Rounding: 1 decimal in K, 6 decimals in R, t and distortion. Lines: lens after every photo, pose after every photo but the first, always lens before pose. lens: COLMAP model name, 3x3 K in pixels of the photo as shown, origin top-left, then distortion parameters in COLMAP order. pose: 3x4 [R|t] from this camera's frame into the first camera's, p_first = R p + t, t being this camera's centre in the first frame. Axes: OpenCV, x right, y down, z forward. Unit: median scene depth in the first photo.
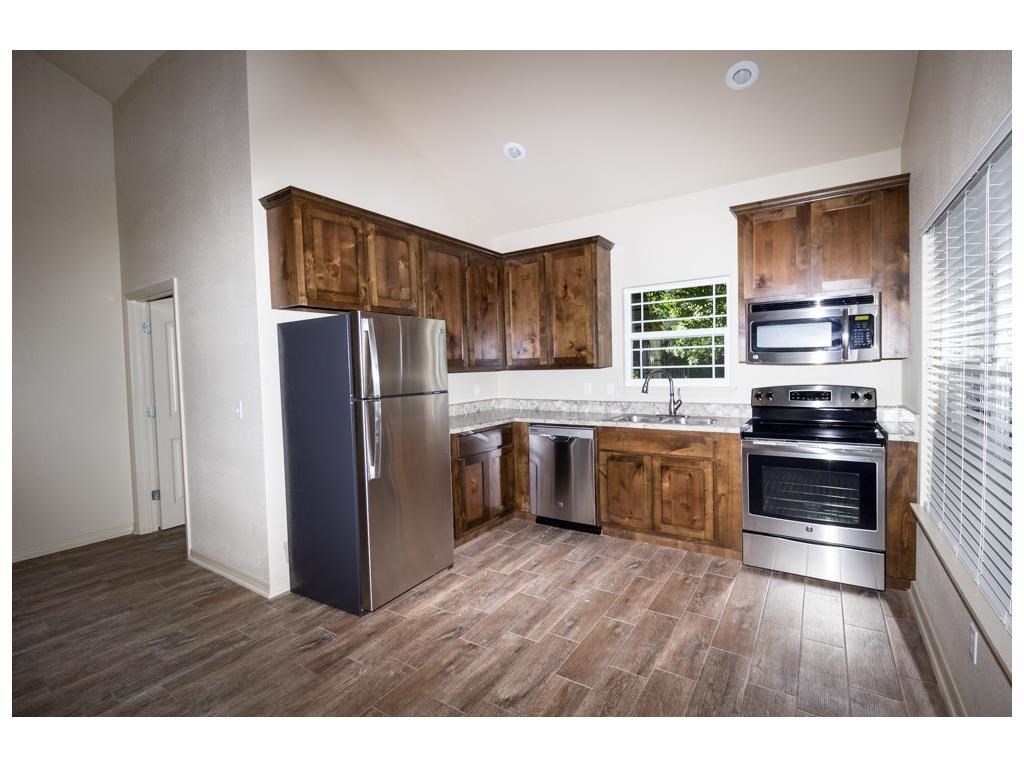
lens RADIAL K [[458.1, 0, 522.7], [0, 458.1, 382.0], [0, 0, 1]] dist [0.017887, -0.016784]
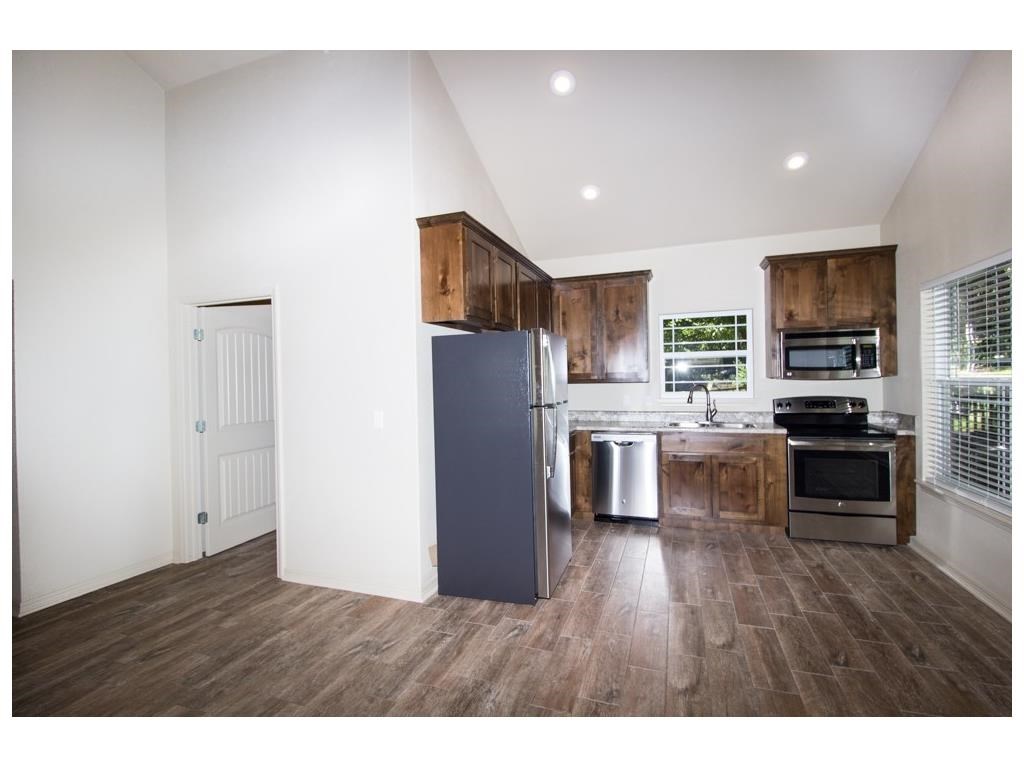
lens RADIAL K [[458.1, 0, 522.7], [0, 458.1, 382.0], [0, 0, 1]] dist [0.017887, -0.016784]
pose [[0.969551, 0.008493, 0.244744, -0.493036], [0.000770, 0.999288, -0.037730, 0.014532], [-0.244890, 0.036770, 0.968853, -0.056167]]
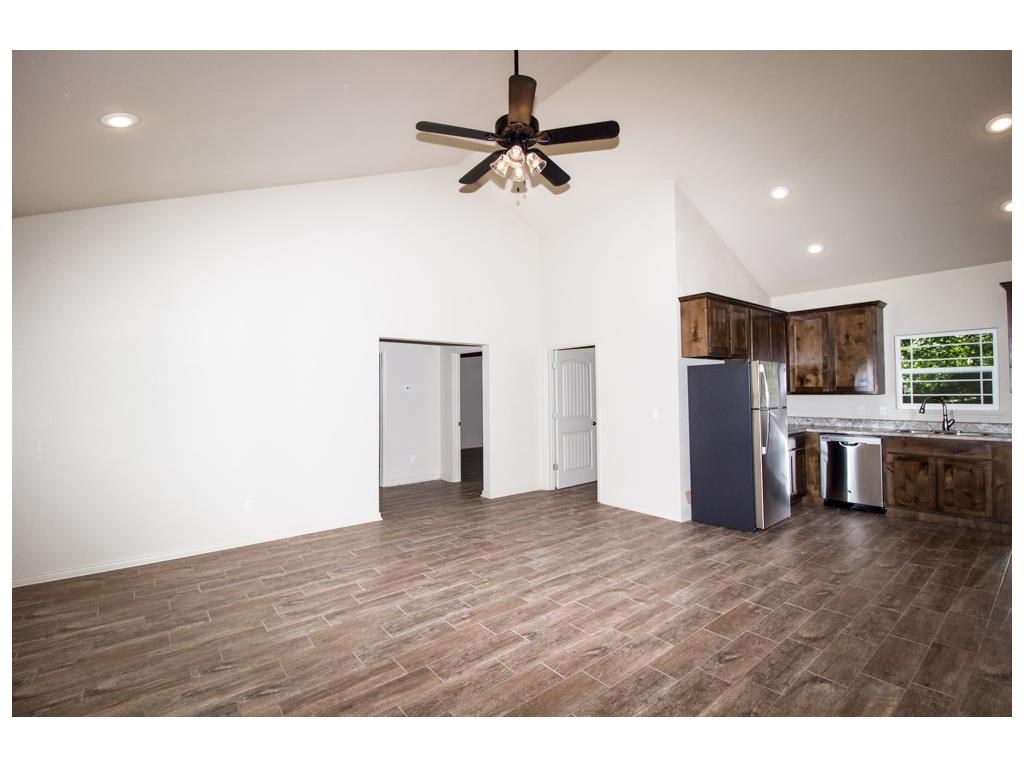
lens RADIAL K [[458.1, 0, 522.7], [0, 458.1, 382.0], [0, 0, 1]] dist [0.017887, -0.016784]
pose [[0.955400, 0.011331, -0.295098, -0.517852], [-0.026828, 0.998462, -0.048520, 0.031350], [0.294095, 0.054273, 0.954234, -0.736758]]
